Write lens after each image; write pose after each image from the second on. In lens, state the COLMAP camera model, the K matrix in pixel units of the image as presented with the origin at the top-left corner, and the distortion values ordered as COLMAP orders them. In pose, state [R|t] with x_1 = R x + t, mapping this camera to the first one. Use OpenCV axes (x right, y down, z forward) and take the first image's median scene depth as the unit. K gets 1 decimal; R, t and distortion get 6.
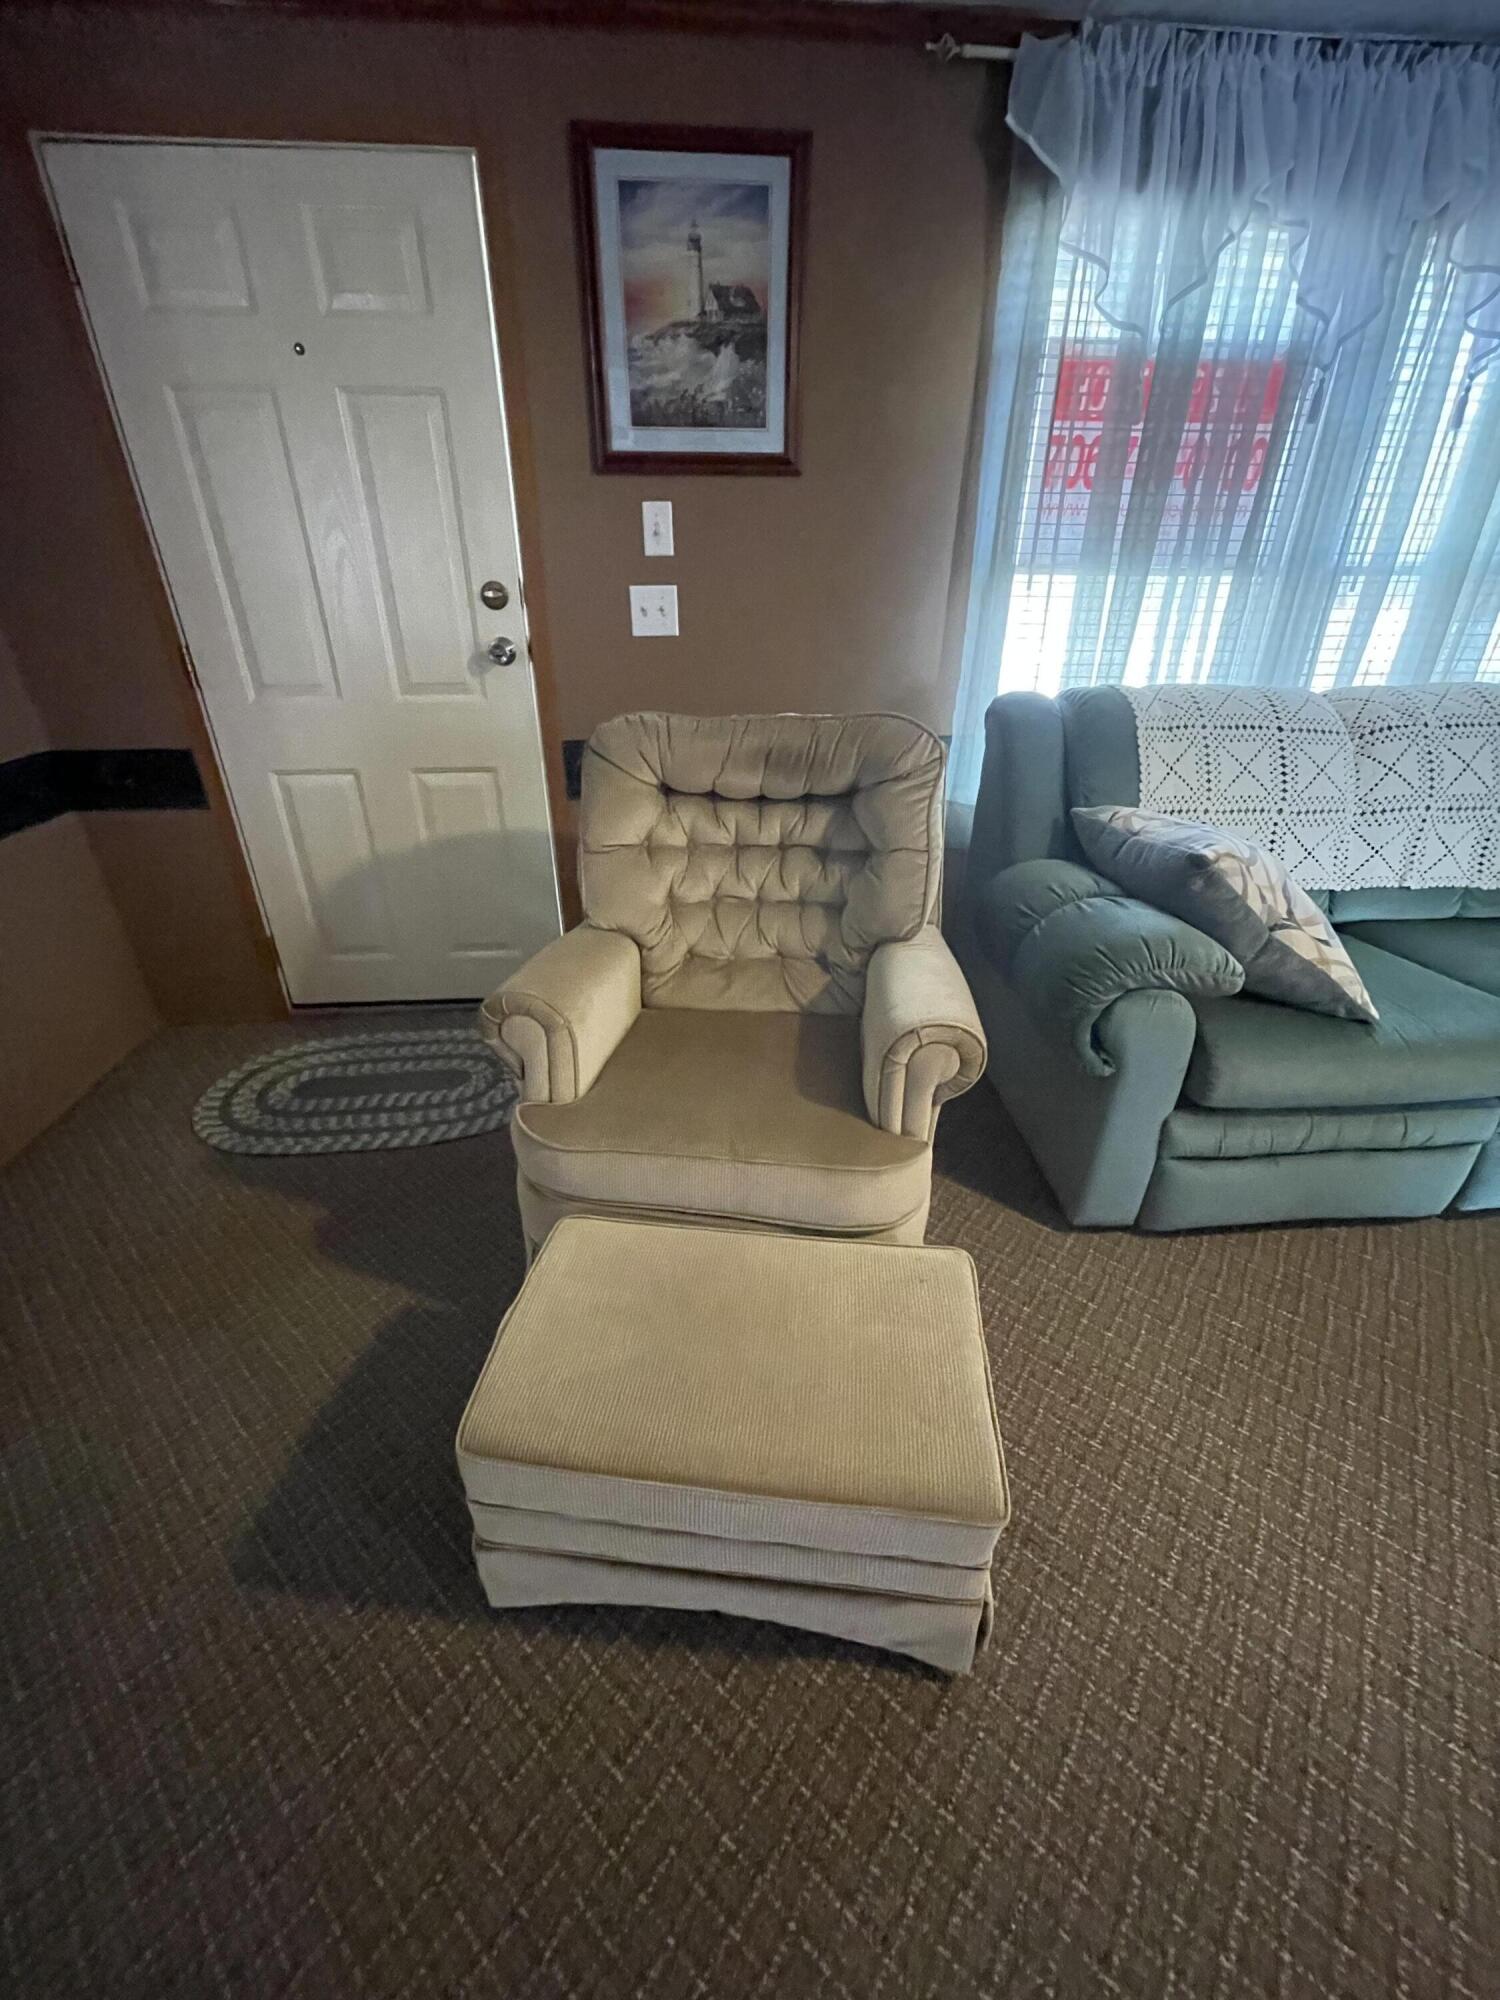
lens RADIAL K [[805.0, 0, 749.2], [0, 805.0, 998.7], [0, 0, 1]] dist [-0.000359, 0.000391]
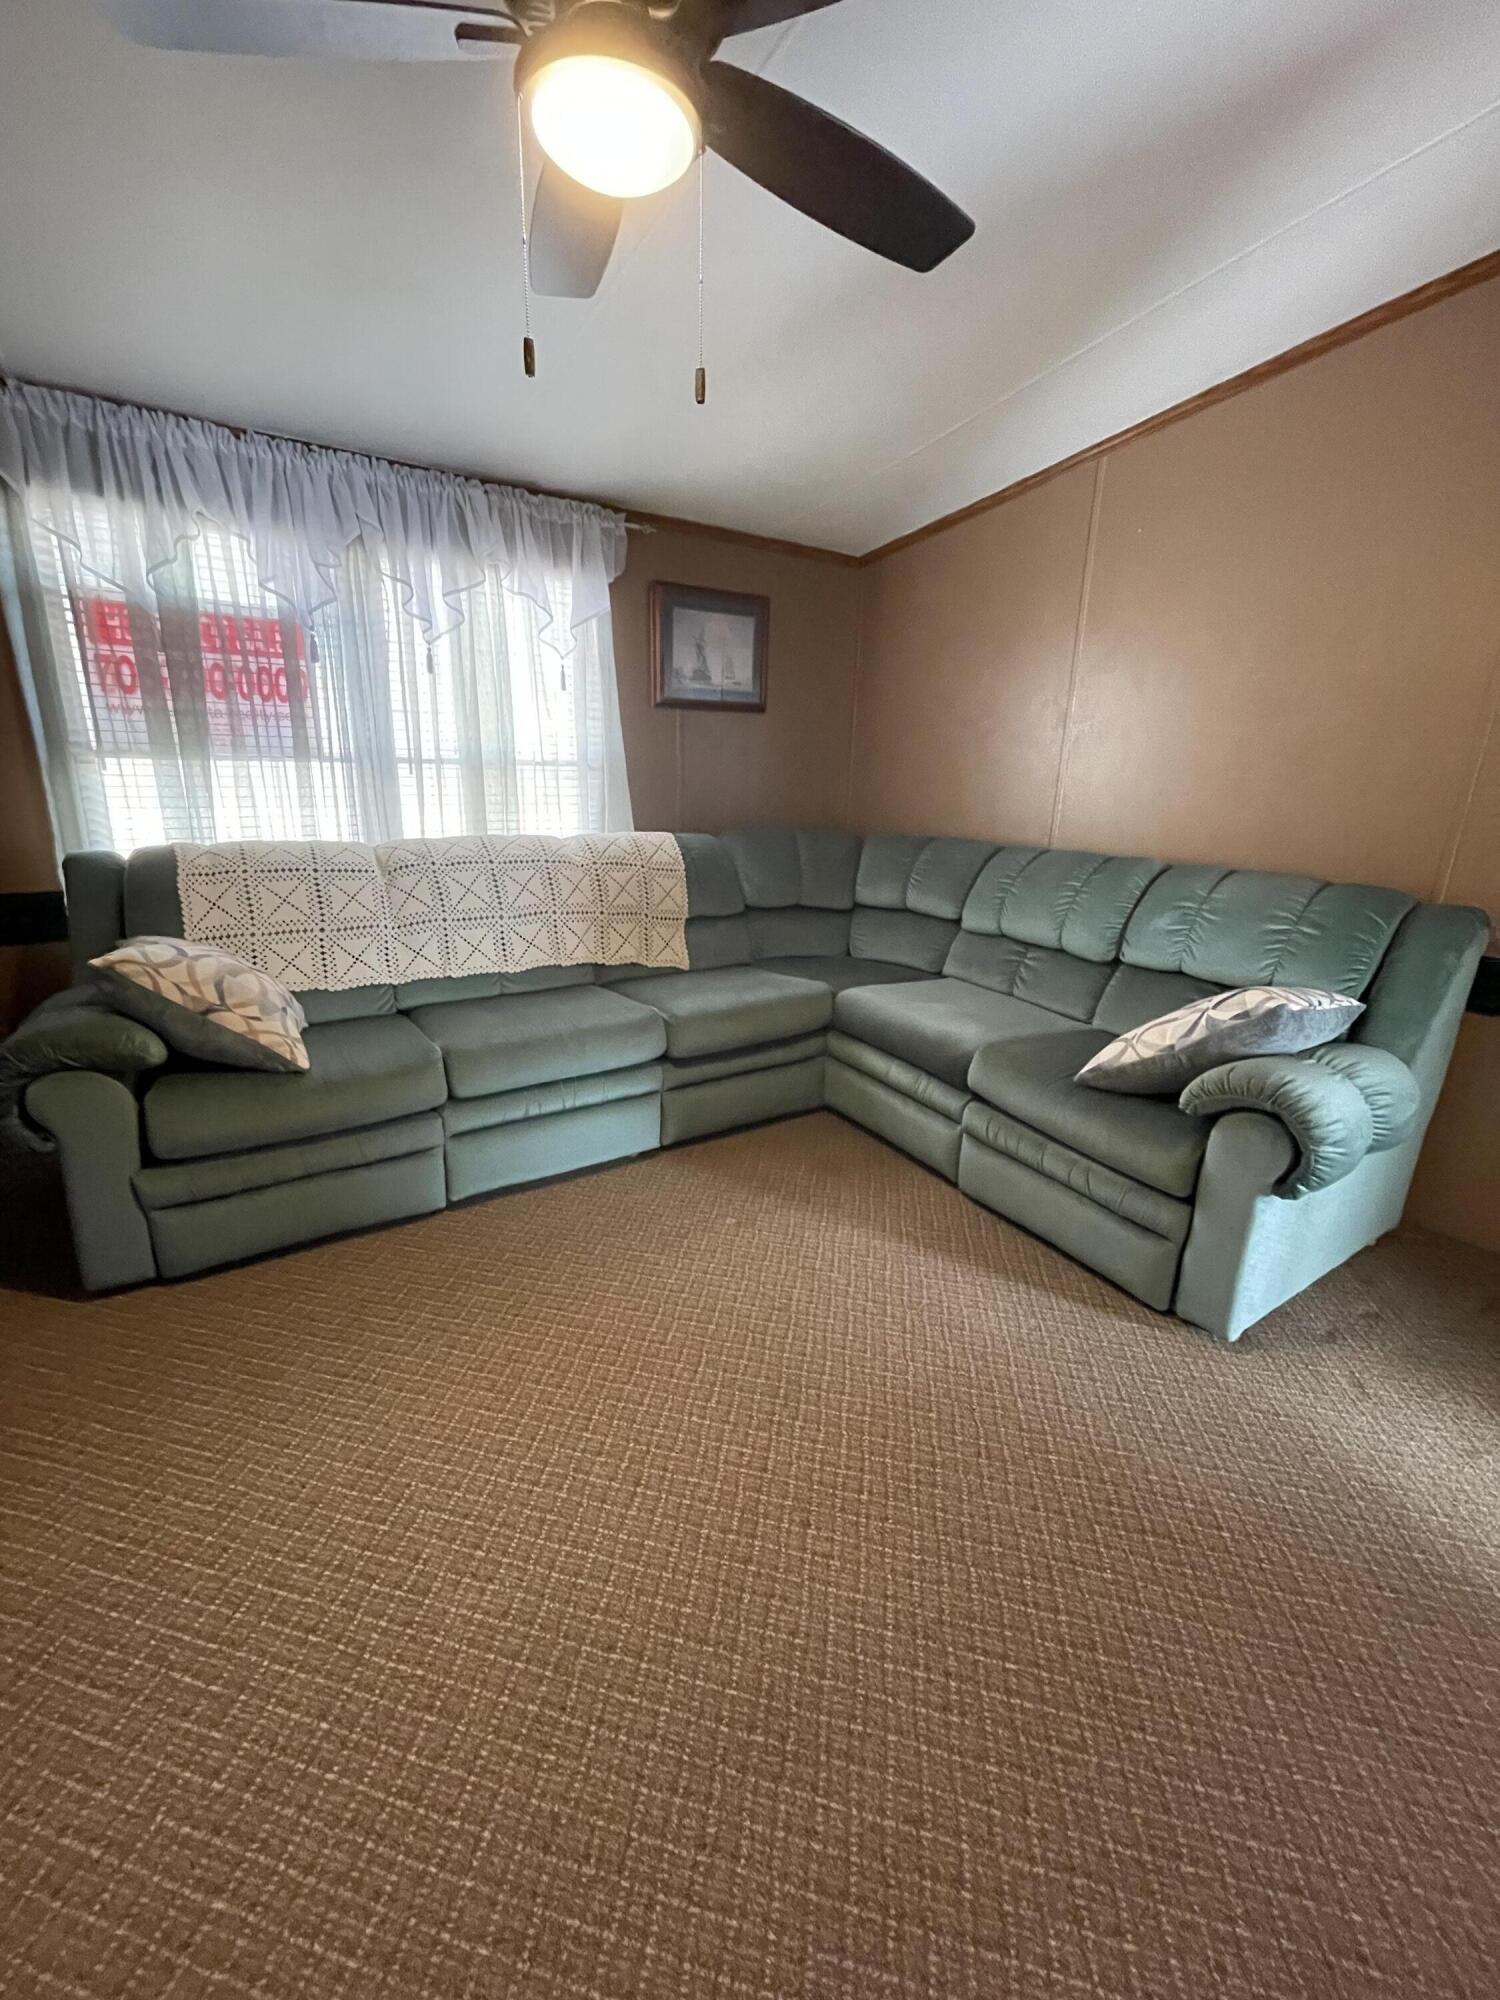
lens RADIAL K [[805.0, 0, 745.7], [0, 805.0, 1002.7], [0, 0, 1]] dist [-0.000359, 0.000391]
pose [[0.880927, -0.119090, 0.458024, 0.659717], [0.202259, 0.969720, -0.136873, 0.202473], [-0.427855, 0.213214, 0.878339, -0.423369]]
